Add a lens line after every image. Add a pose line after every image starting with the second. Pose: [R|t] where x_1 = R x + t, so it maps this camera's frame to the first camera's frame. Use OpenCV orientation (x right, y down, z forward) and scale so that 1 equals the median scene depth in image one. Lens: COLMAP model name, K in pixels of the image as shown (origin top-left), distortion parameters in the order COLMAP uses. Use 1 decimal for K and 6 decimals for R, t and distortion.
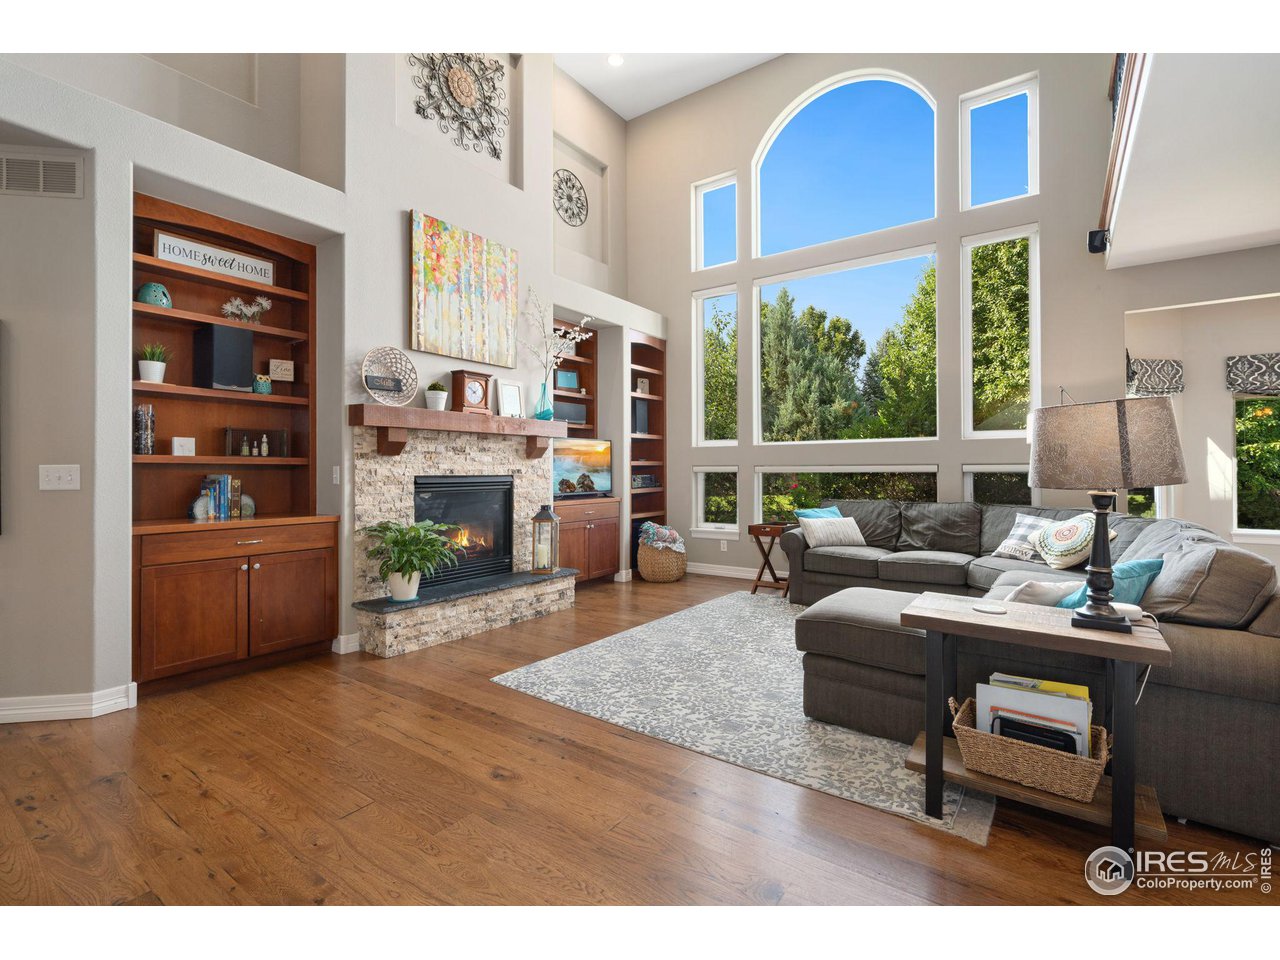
lens RADIAL K [[586.6, 0, 640.1], [0, 586.6, 473.2], [0, 0, 1]] dist [0.001934, -0.000008]
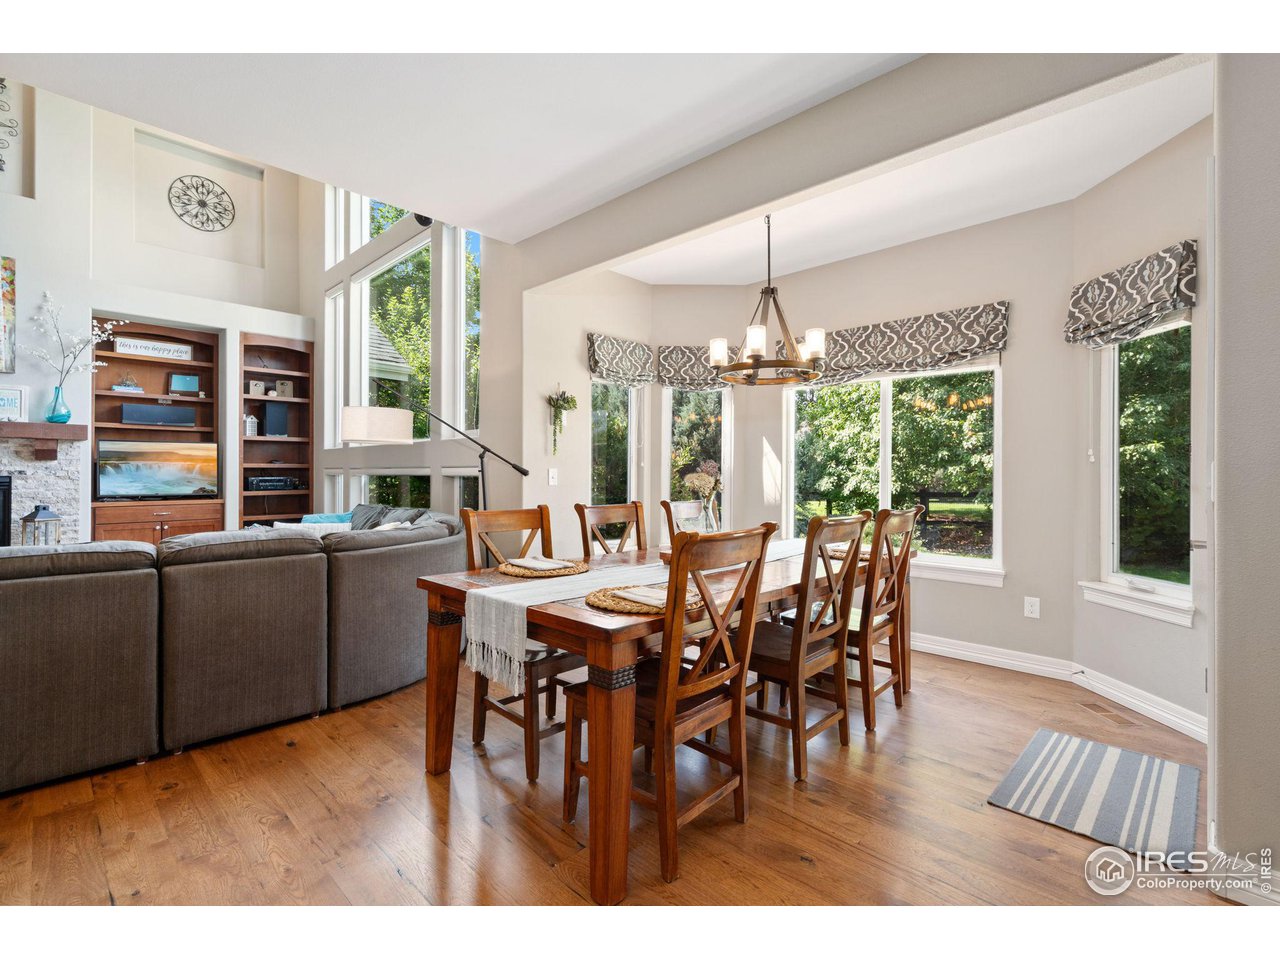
lens RADIAL K [[586.6, 0, 627.3], [0, 586.6, 479.3], [0, 0, 1]] dist [0.001934, -0.000008]
pose [[0.993263, 0.005480, -0.115748, 0.735242], [-0.004962, 0.999976, 0.004757, -0.001398], [0.115772, -0.004150, 0.993267, 0.076128]]
